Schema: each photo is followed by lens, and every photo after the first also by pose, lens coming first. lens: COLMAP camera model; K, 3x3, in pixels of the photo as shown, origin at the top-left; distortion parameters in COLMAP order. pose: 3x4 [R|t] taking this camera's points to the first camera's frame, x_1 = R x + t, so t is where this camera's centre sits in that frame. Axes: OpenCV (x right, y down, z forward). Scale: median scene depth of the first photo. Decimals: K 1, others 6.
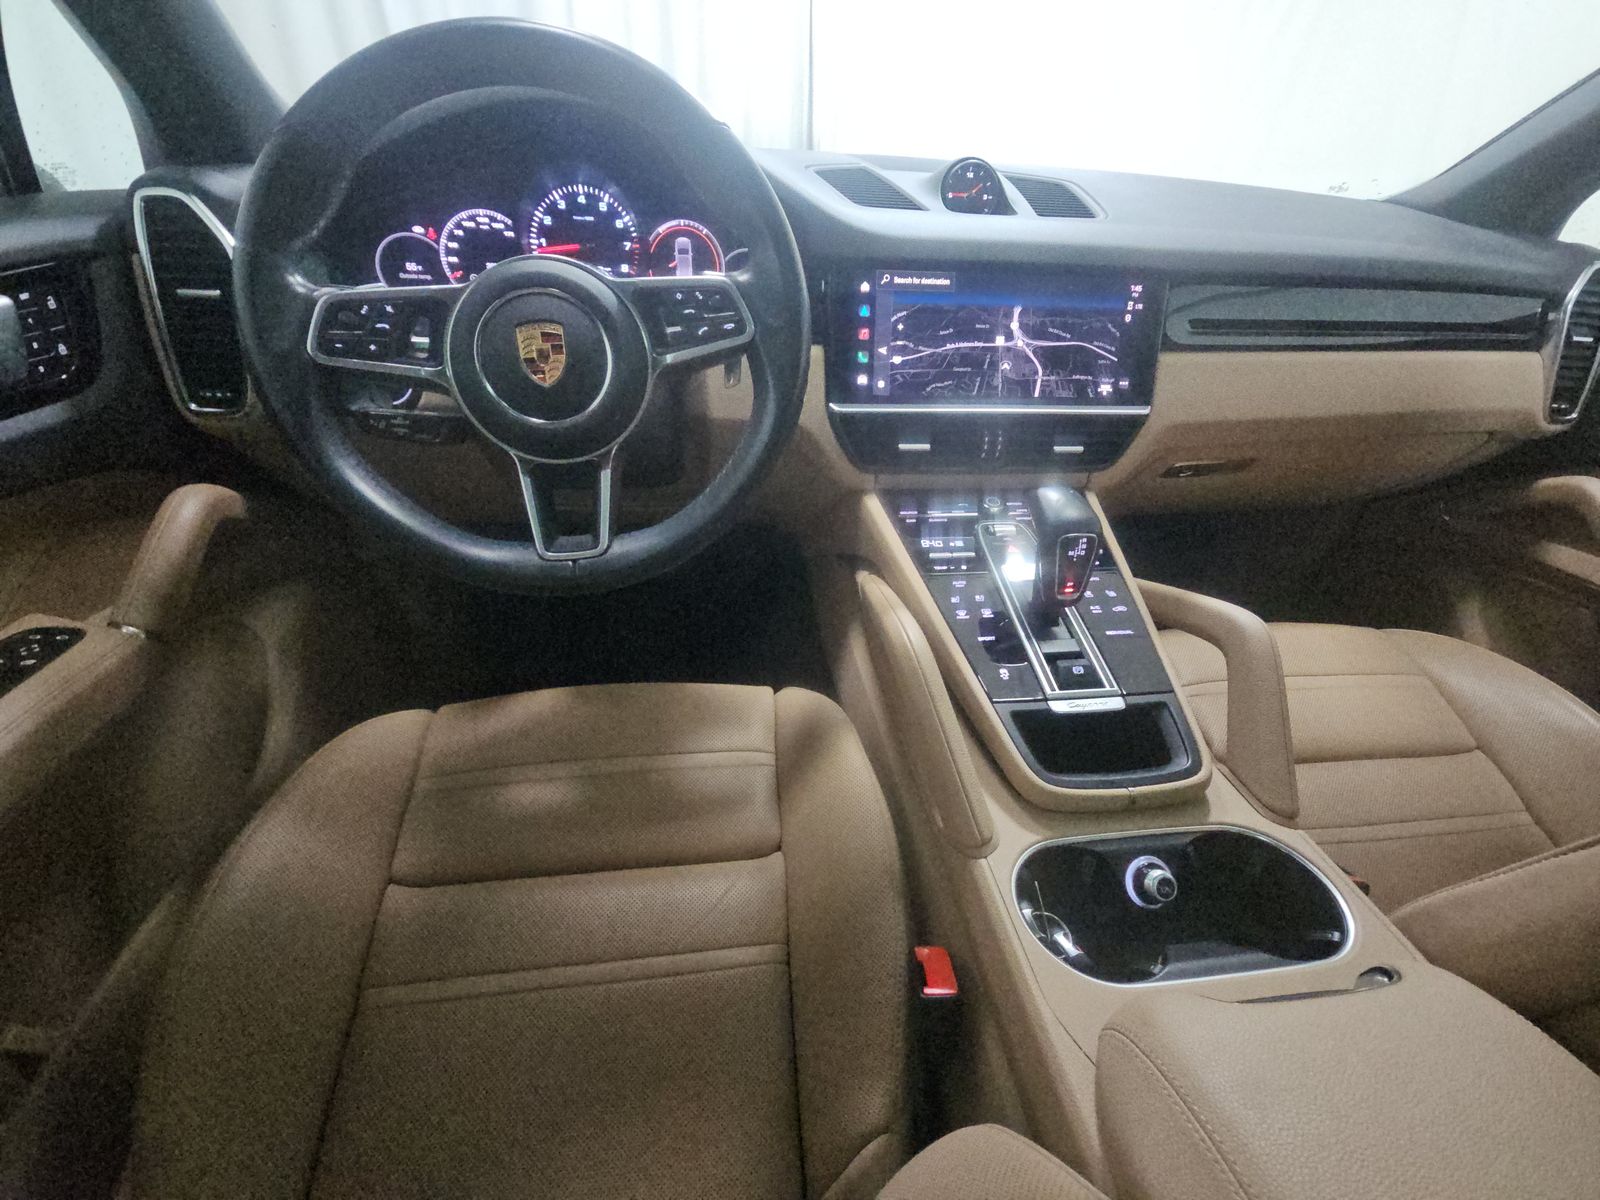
lens RADIAL K [[640.1, 0, 800.0], [0, 640.1, 600.0], [0, 0, 1]] dist [0.000460, -0.000203]
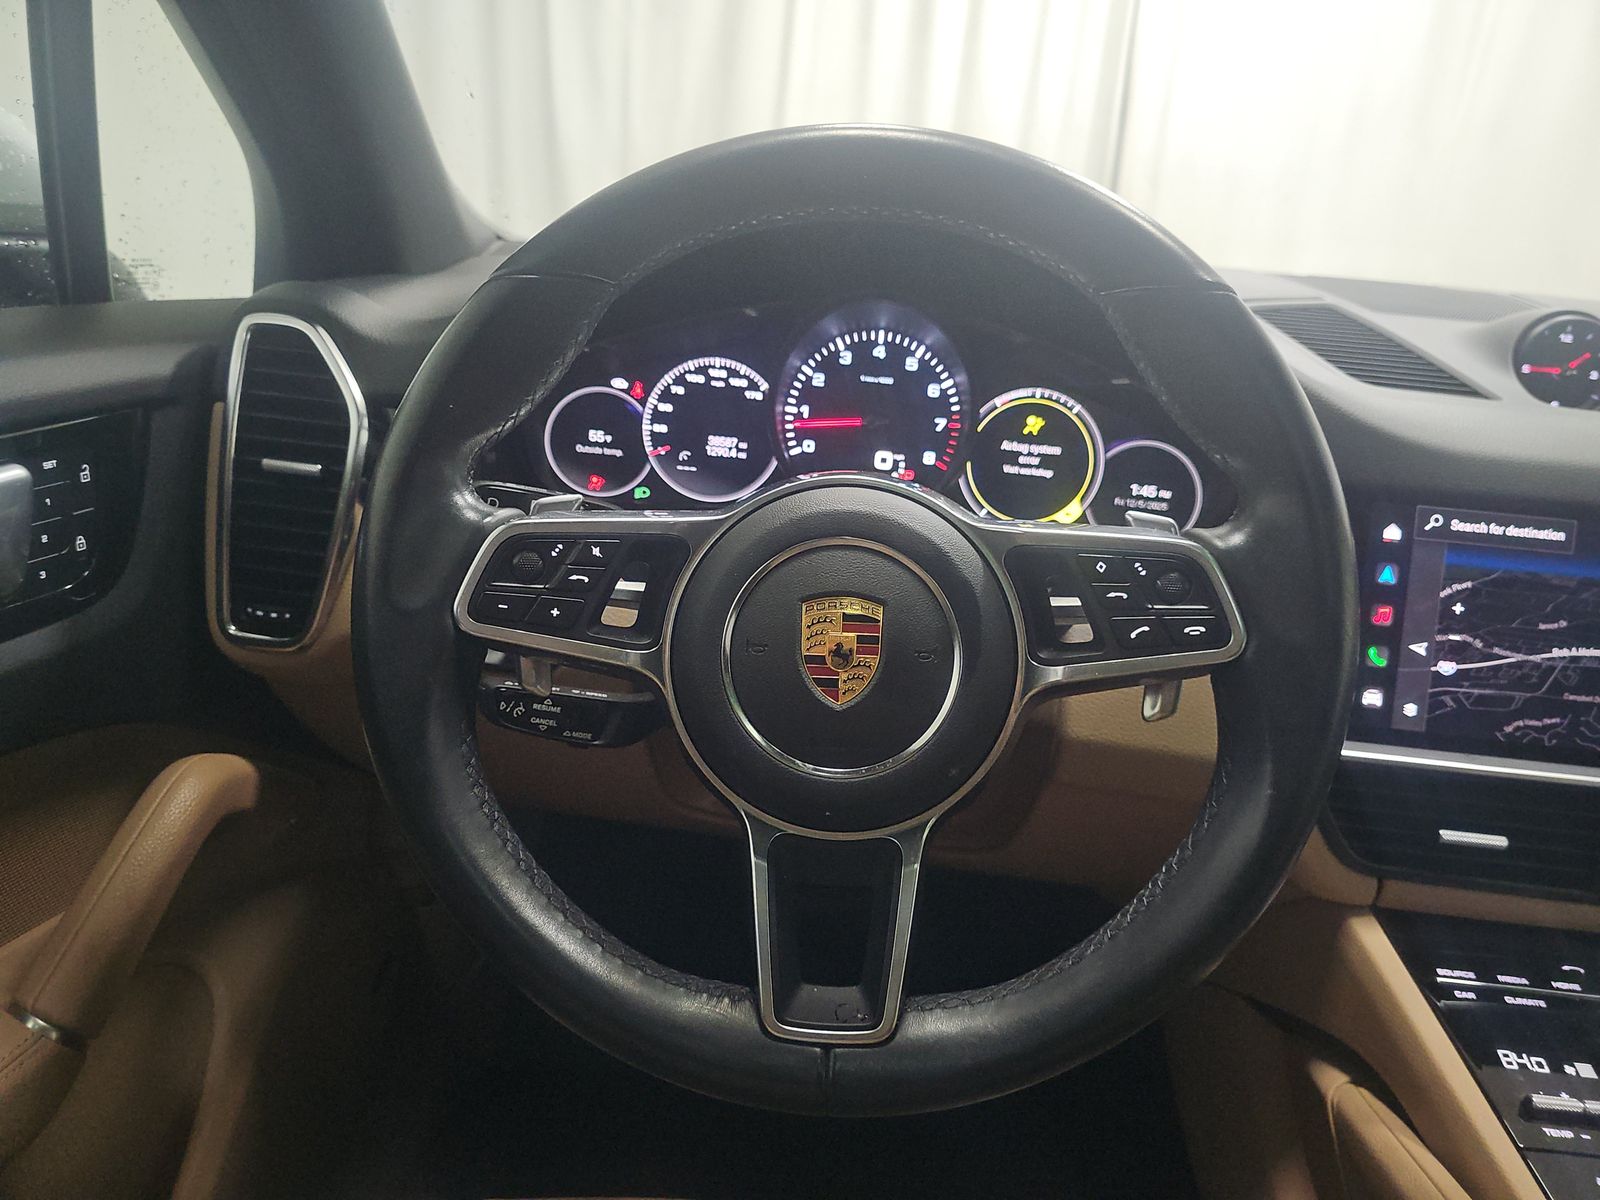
lens RADIAL K [[1033.4, 0, 809.6], [0, 1033.4, 624.2], [0, 0, 1]] dist [0.061188, -0.079470]
pose [[0.976460, 0.105214, -0.188296, -0.195267], [-0.145406, 0.965875, -0.214344, -0.157861], [0.159318, 0.236677, 0.958437, 0.110240]]
